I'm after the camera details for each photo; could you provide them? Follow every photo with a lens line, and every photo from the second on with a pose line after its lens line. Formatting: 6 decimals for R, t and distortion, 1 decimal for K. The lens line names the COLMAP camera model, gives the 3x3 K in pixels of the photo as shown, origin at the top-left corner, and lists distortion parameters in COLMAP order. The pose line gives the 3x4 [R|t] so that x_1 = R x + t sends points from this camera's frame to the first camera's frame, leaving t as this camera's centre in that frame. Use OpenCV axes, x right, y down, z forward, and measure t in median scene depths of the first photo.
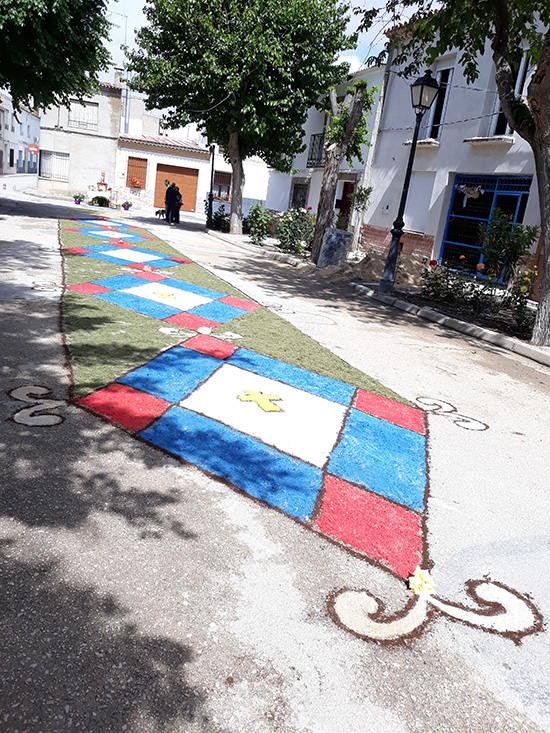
lens RADIAL K [[592.3, 0, 275.6], [0, 592.3, 363.9], [0, 0, 1]] dist [-0.015035, -0.005241]
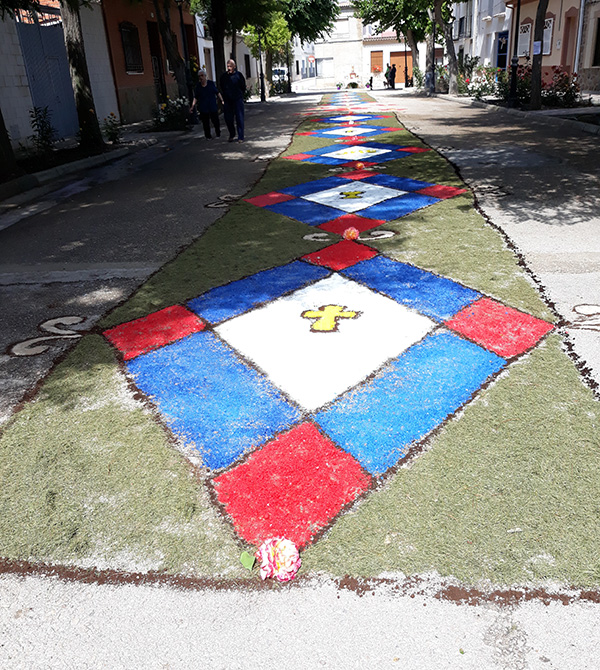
lens RADIAL K [[605.6, 0, 302.1], [0, 605.6, 335.5], [0, 0, 1]] dist [0.017414, 0.005303]
pose [[0.907068, -0.014613, -0.420731, 0.249717], [0.064985, 0.992279, 0.105639, 0.203936], [0.415939, -0.123163, 0.901014, -0.590311]]
